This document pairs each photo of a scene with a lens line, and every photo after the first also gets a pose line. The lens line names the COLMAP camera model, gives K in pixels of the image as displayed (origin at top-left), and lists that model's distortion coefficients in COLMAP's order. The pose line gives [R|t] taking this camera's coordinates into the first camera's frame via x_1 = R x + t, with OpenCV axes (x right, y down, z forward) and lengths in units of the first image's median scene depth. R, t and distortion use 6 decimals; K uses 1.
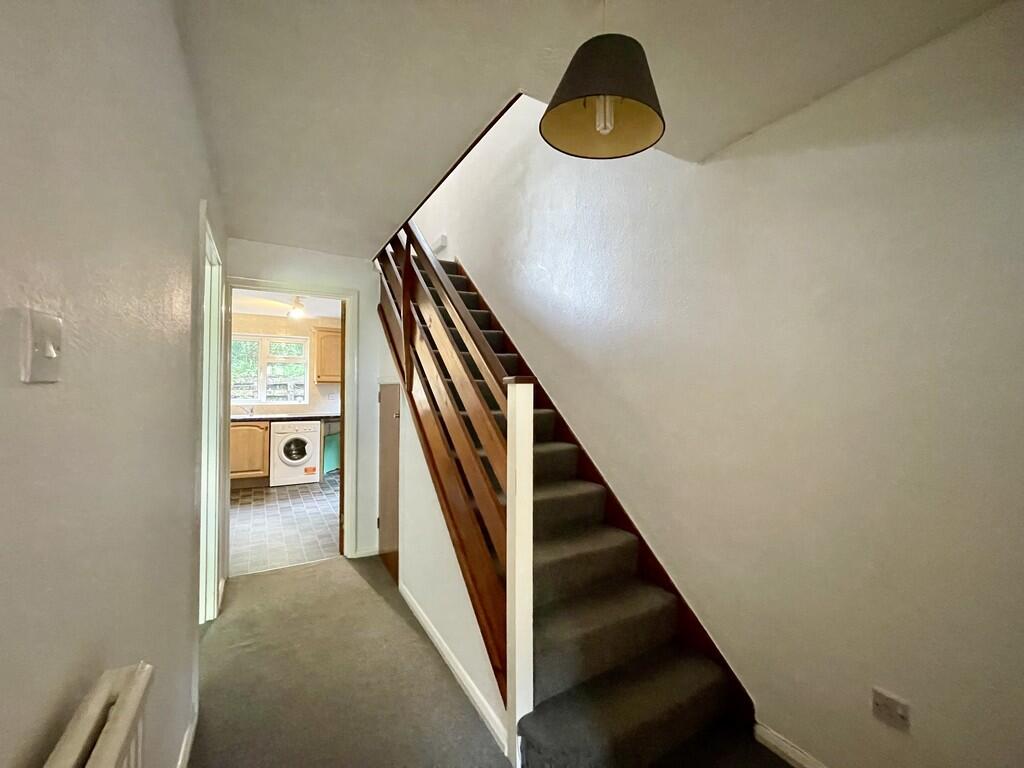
lens RADIAL K [[418.4, 0, 510.5], [0, 418.4, 381.9], [0, 0, 1]] dist [0.002890, 0.000230]
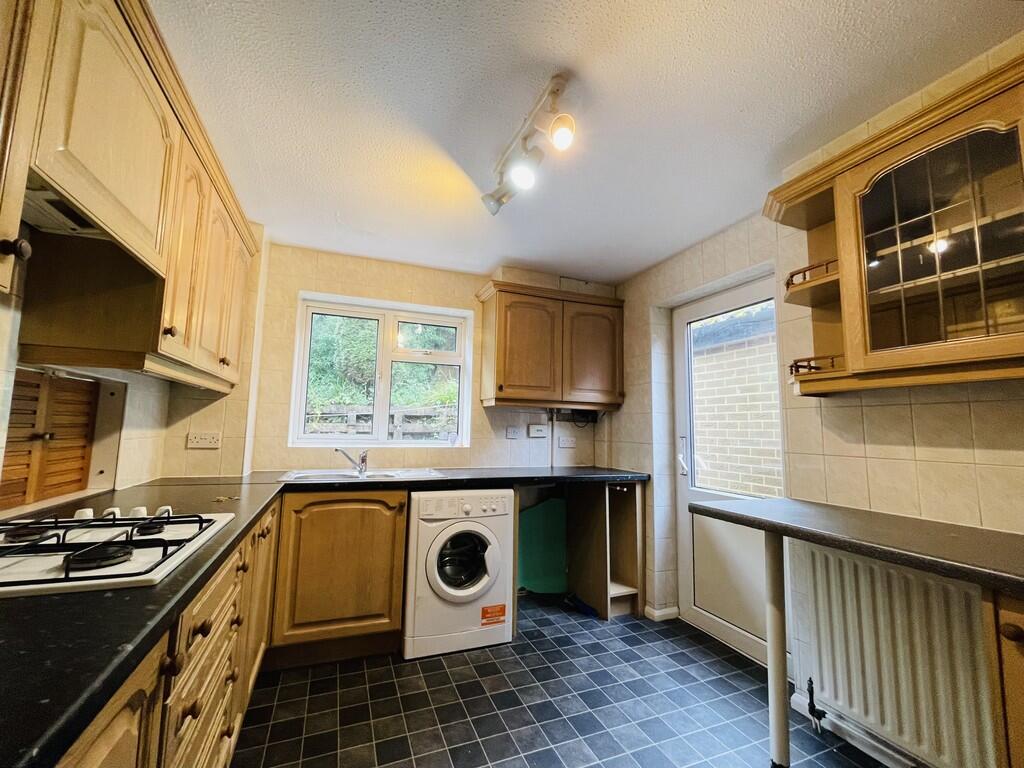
lens RADIAL K [[418.4, 0, 510.1], [0, 418.4, 383.4], [0, 0, 1]] dist [0.002890, 0.000230]
pose [[0.989900, -0.003185, -0.141733, -0.408269], [-0.010758, 0.995177, -0.097504, 0.028979], [0.141360, 0.098044, 0.985091, 0.586913]]
